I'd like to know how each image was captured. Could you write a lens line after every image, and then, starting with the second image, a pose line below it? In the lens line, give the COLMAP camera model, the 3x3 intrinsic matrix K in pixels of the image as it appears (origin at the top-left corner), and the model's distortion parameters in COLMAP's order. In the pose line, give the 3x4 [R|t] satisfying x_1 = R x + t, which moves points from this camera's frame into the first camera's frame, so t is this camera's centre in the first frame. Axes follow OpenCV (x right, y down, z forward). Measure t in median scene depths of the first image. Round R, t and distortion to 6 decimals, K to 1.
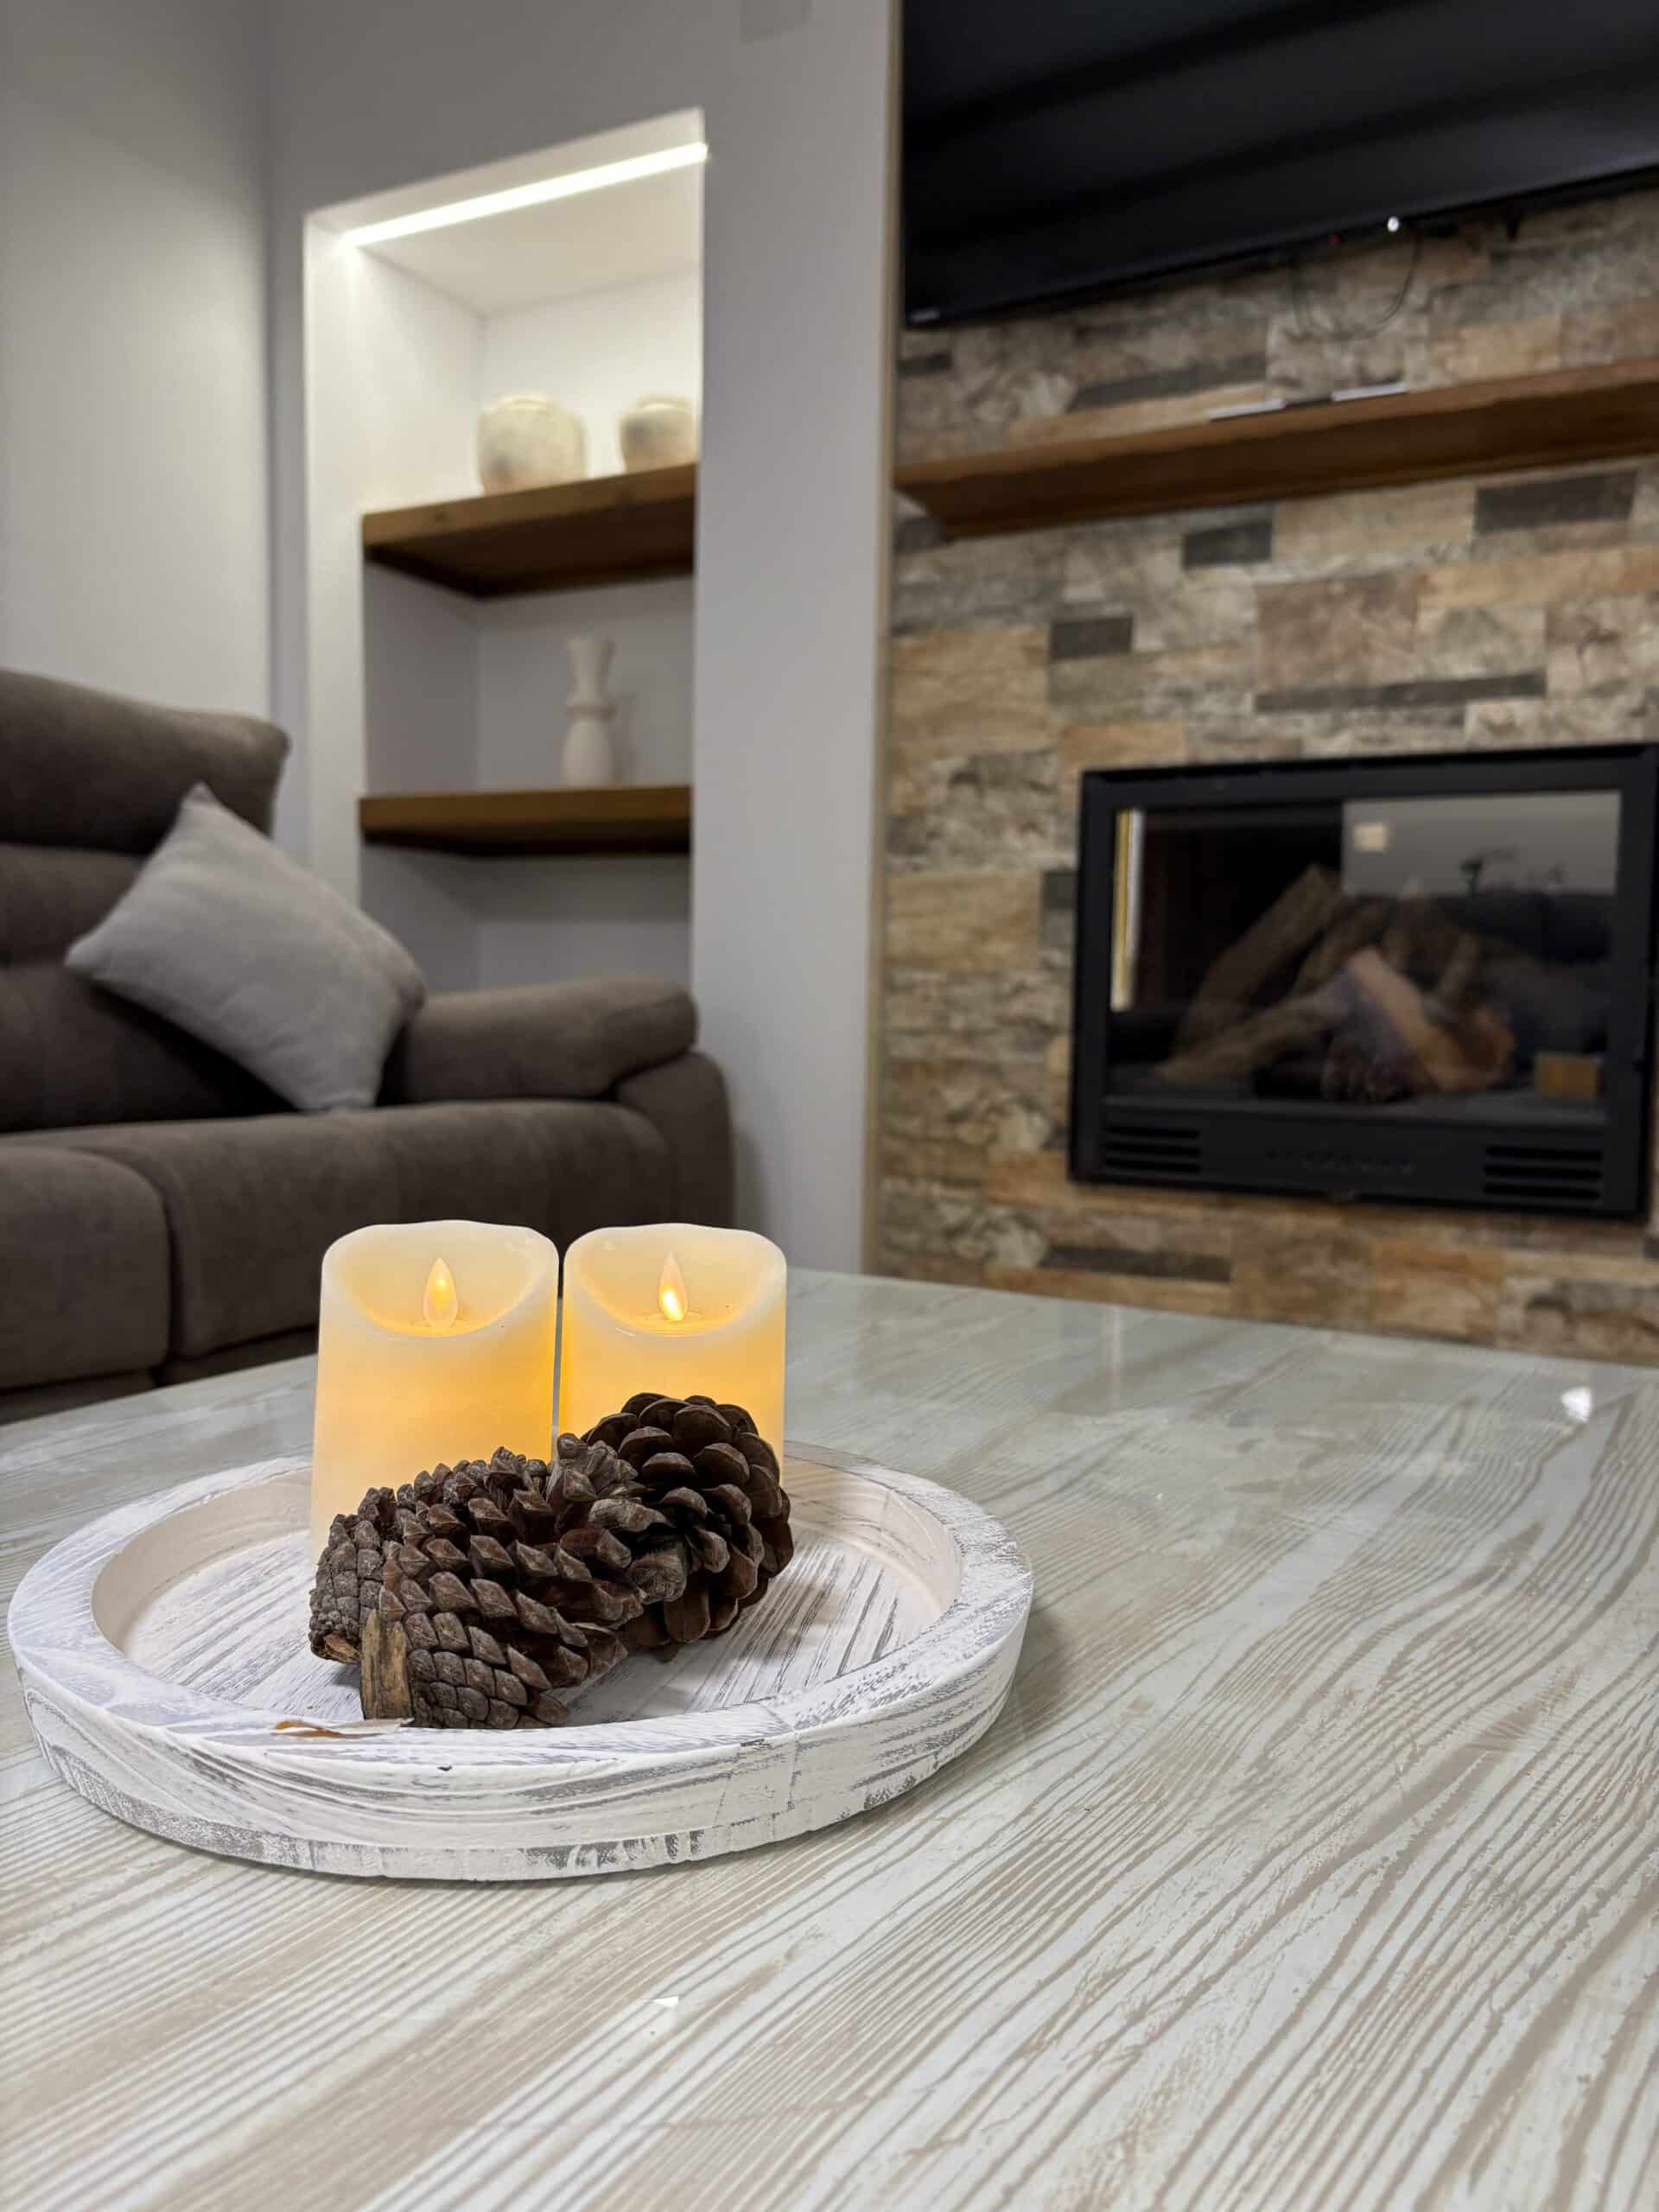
lens RADIAL K [[1666.8, 0, 827.7], [0, 1666.8, 1110.6], [0, 0, 1]] dist [0.050450, -0.054849]
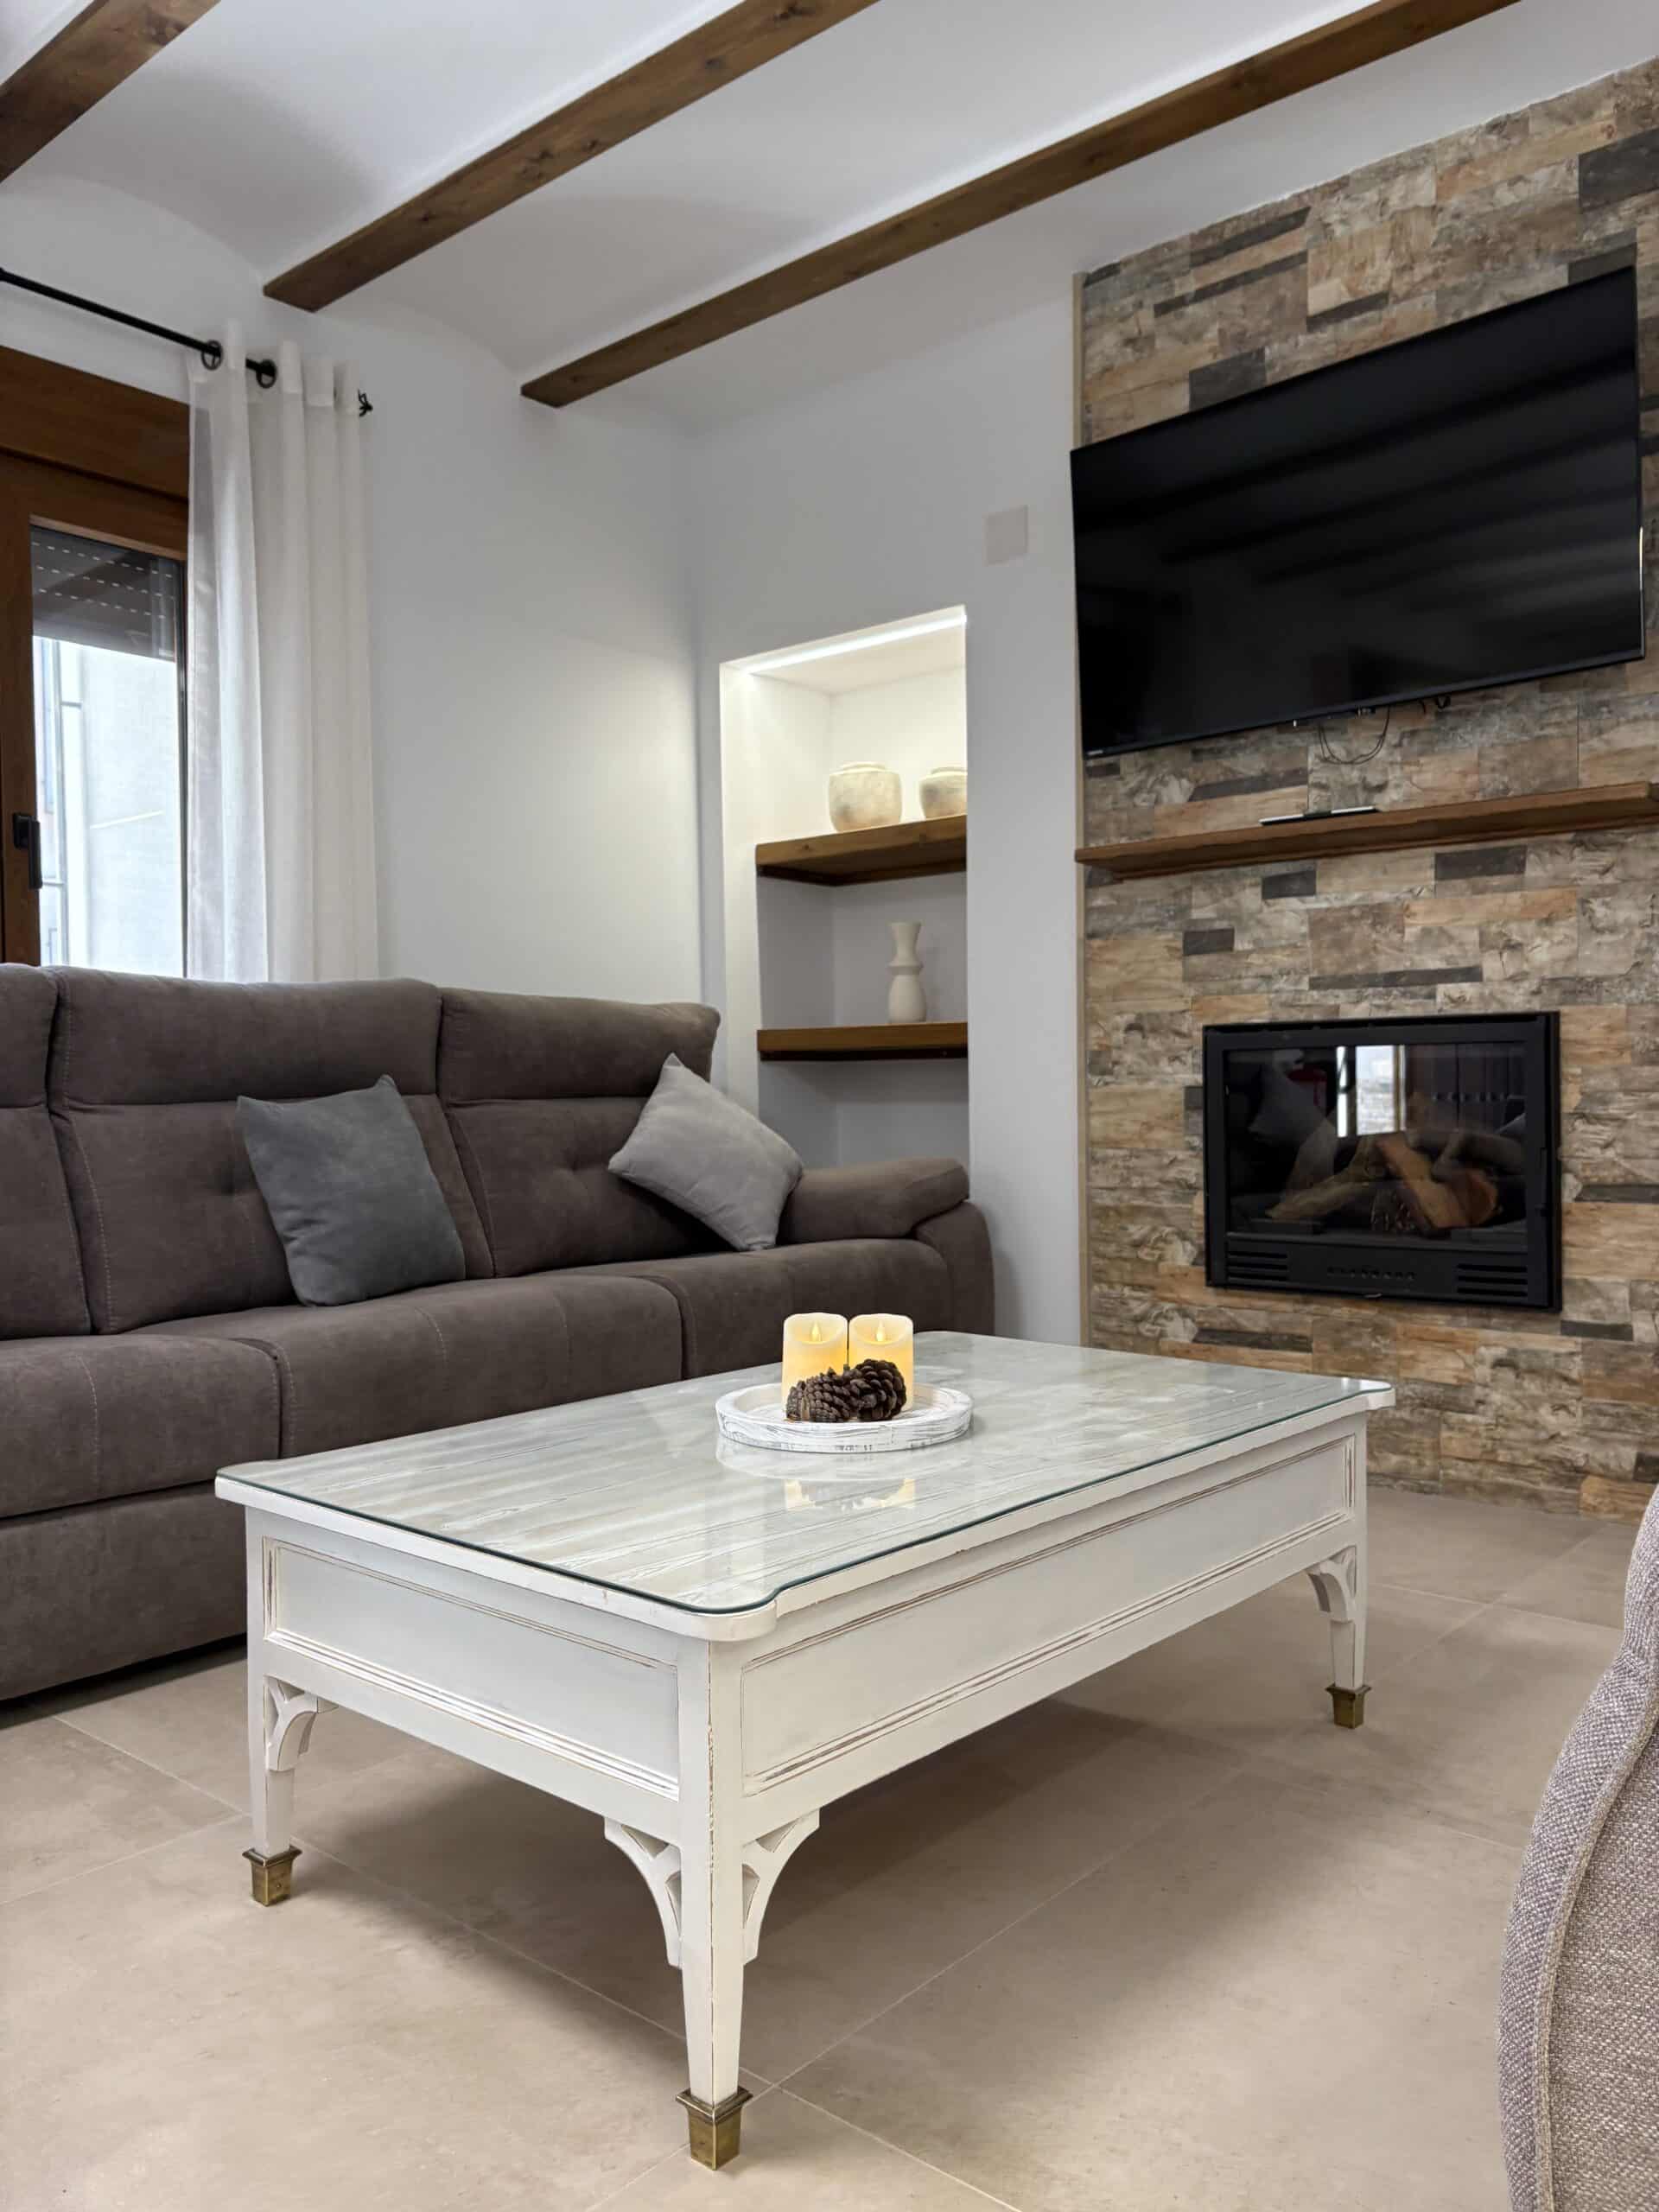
lens RADIAL K [[1666.8, 0, 821.0], [0, 1666.8, 1118.1], [0, 0, 1]] dist [0.050450, -0.054849]
pose [[0.975341, -0.029325, -0.218747, 0.149039], [0.018382, 0.998483, -0.051894, -0.042515], [0.219937, 0.046594, 0.974401, -0.647601]]
